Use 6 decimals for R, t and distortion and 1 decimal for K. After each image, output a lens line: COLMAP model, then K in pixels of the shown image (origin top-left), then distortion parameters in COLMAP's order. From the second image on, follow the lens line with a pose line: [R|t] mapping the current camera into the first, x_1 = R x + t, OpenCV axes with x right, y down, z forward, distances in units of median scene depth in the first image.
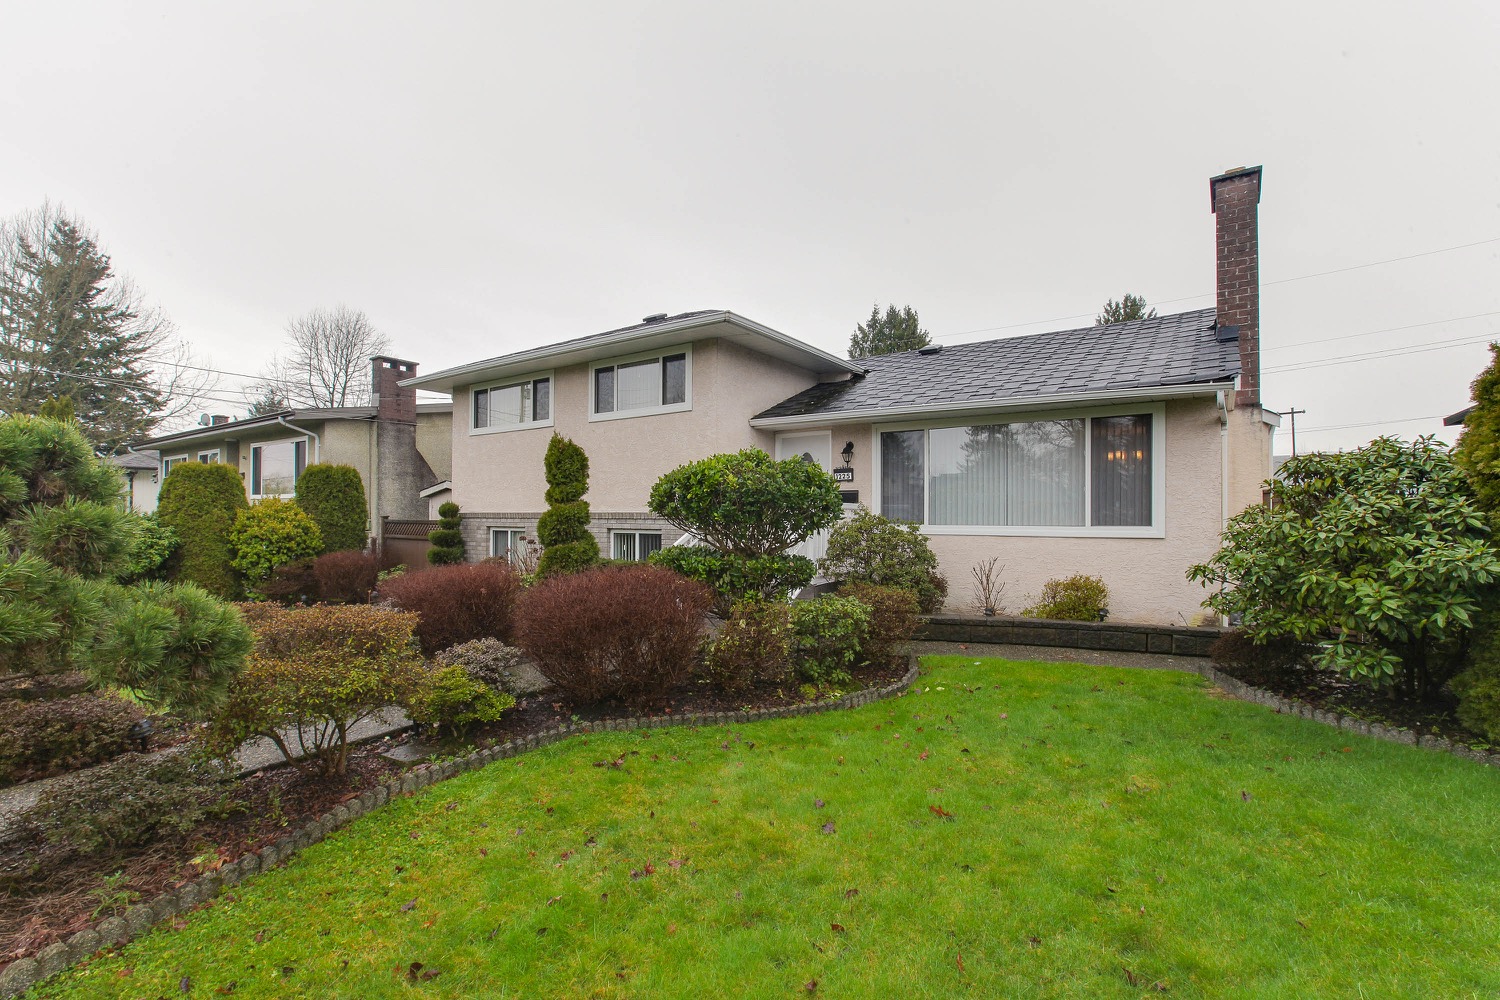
lens RADIAL K [[688.1, 0, 745.4], [0, 688.1, 518.2], [0, 0, 1]] dist [-0.012500, 0.005286]
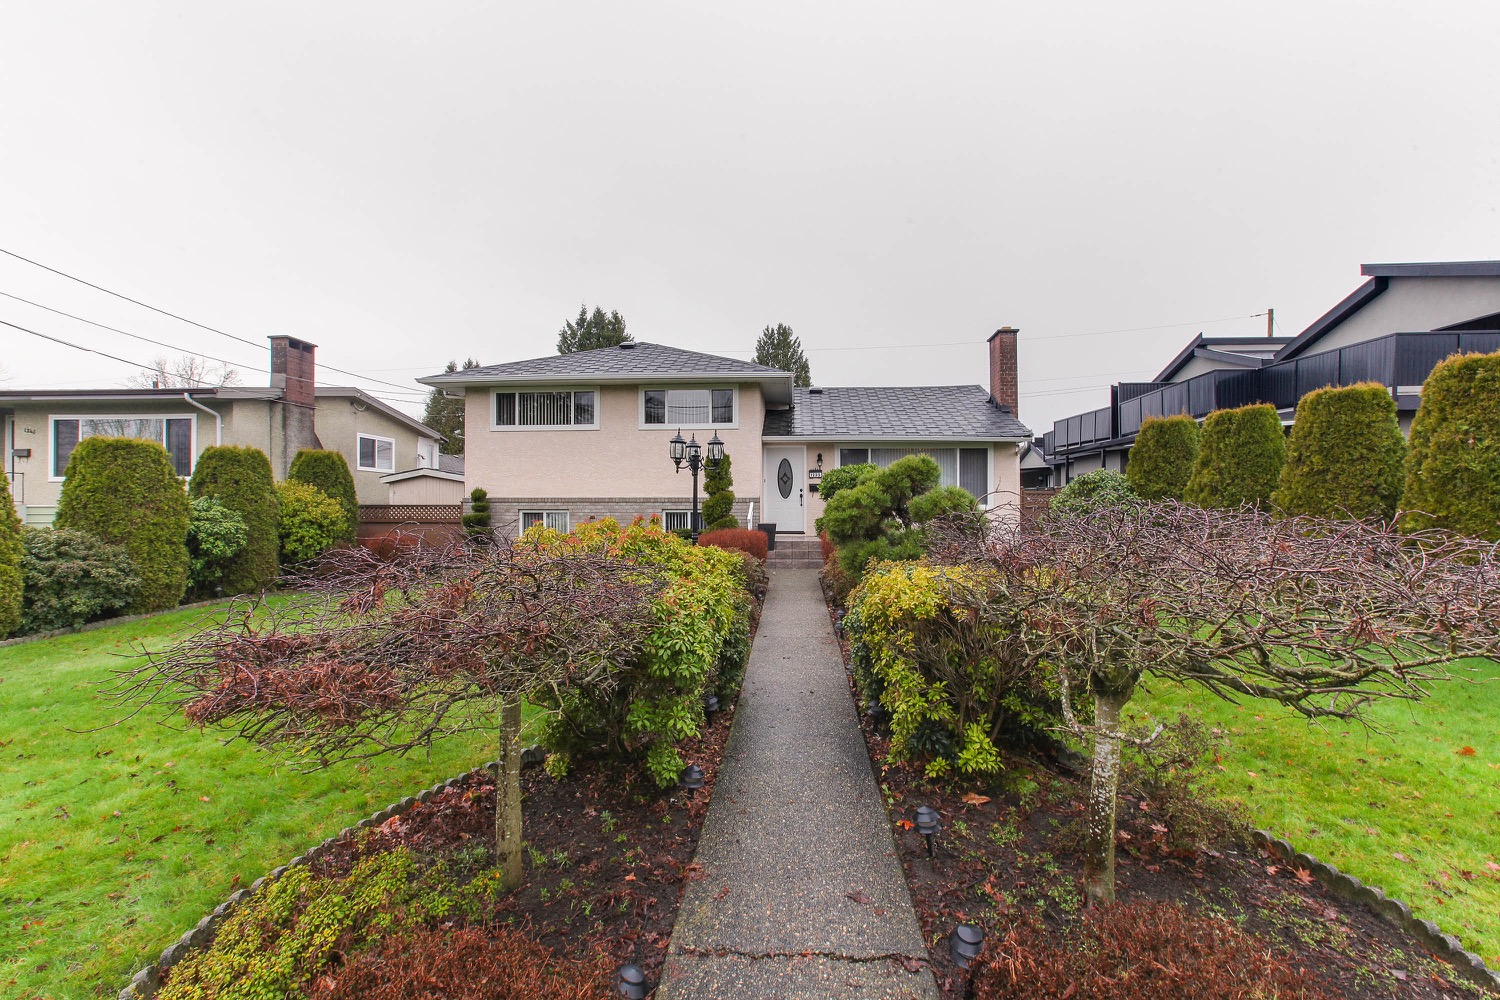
lens RADIAL K [[688.1, 0, 761.9], [0, 688.1, 491.8], [0, 0, 1]] dist [-0.012500, 0.005286]
pose [[0.856662, 0.007951, 0.515817, -0.540666], [0.003381, 0.999773, -0.021026, 0.006464], [-0.515867, 0.019756, 0.856441, -0.198949]]
